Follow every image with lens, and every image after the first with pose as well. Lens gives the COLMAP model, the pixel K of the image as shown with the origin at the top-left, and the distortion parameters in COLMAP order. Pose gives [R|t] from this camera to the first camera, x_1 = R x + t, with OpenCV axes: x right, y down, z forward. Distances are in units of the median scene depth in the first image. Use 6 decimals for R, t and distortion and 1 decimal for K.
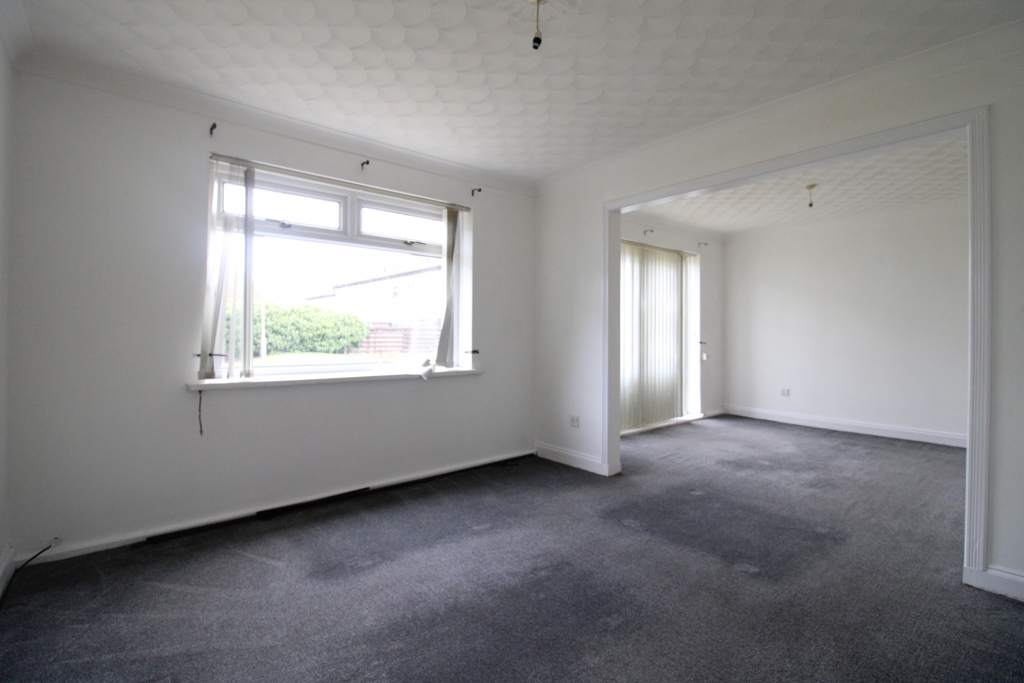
lens RADIAL K [[474.7, 0, 514.3], [0, 474.7, 334.9], [0, 0, 1]] dist [-0.000964, -0.010757]
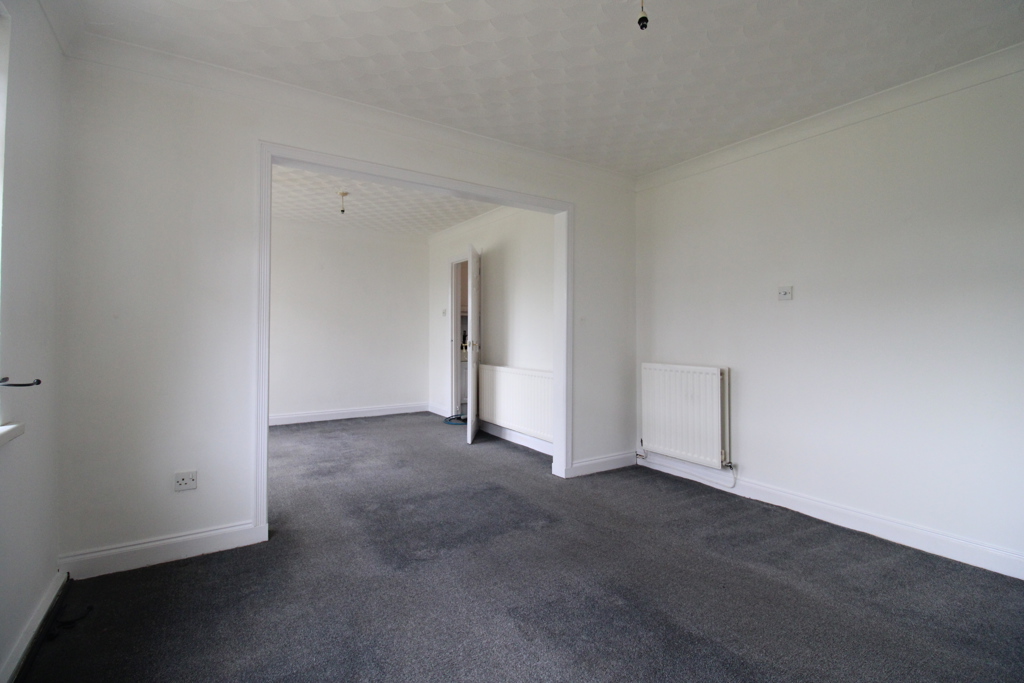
lens RADIAL K [[474.7, 0, 515.4], [0, 474.7, 338.7], [0, 0, 1]] dist [-0.000964, -0.010757]
pose [[0.105589, -0.017699, 0.994252, -0.523776], [0.002560, 0.999843, 0.017526, -0.007832], [-0.994407, 0.000695, 0.105618, 0.667800]]
